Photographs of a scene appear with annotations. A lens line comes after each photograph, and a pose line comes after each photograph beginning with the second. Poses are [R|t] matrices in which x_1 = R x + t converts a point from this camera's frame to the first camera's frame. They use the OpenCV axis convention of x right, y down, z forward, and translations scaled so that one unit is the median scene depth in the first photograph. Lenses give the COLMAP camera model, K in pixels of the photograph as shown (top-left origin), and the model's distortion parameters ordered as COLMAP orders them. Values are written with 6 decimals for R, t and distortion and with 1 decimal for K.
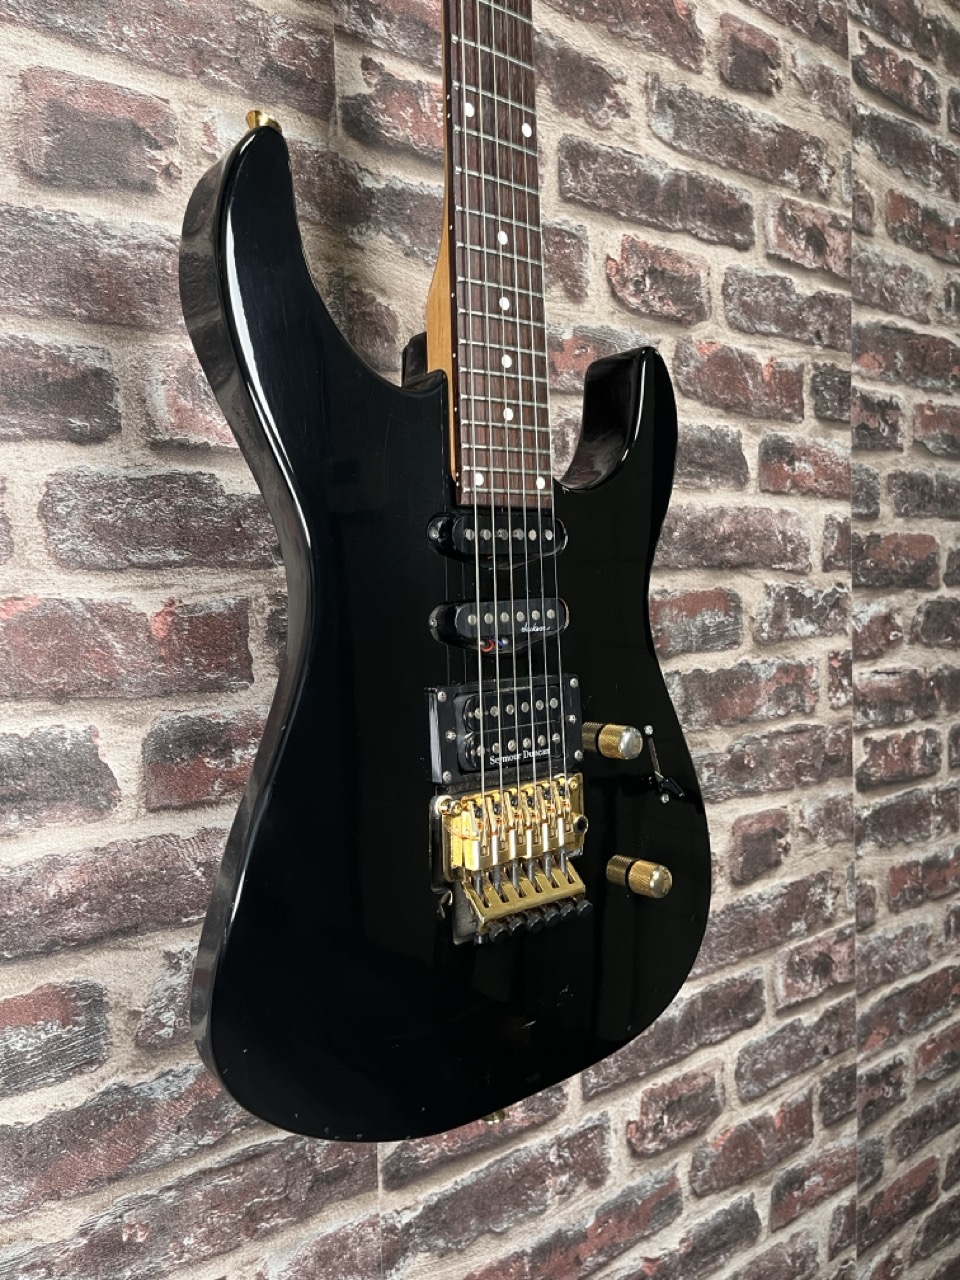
lens RADIAL K [[977.5, 0, 477.6], [0, 977.5, 646.8], [0, 0, 1]] dist [0.043151, -0.072838]
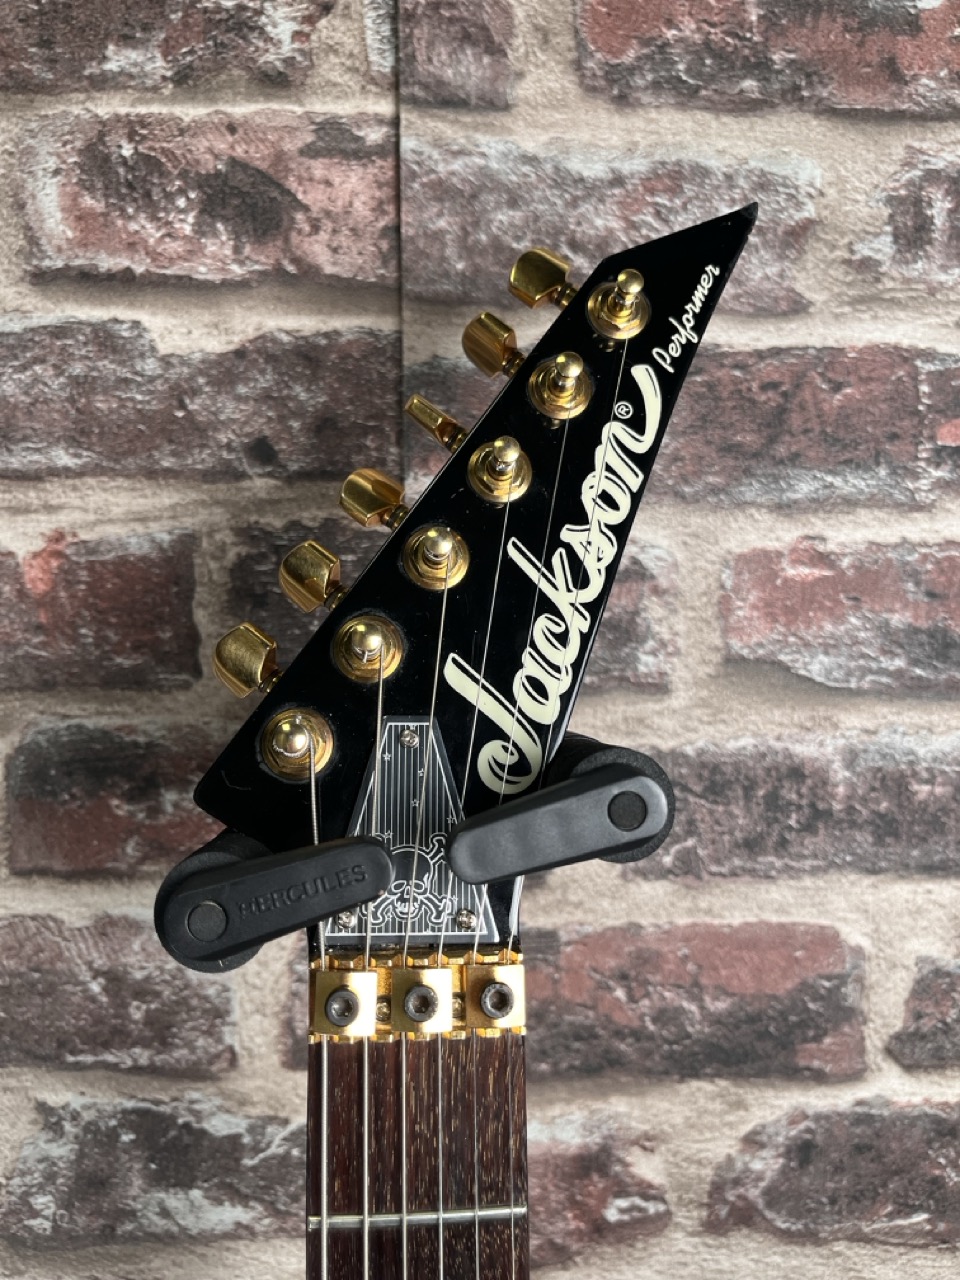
lens RADIAL K [[977.5, 0, 470.8], [0, 977.5, 631.2], [0, 0, 1]] dist [0.043151, -0.072838]
pose [[0.824847, 0.041396, -0.563838, 0.183515], [-0.049283, 0.998784, 0.001233, 0.000336], [0.563204, 0.026771, 0.825884, 0.484663]]
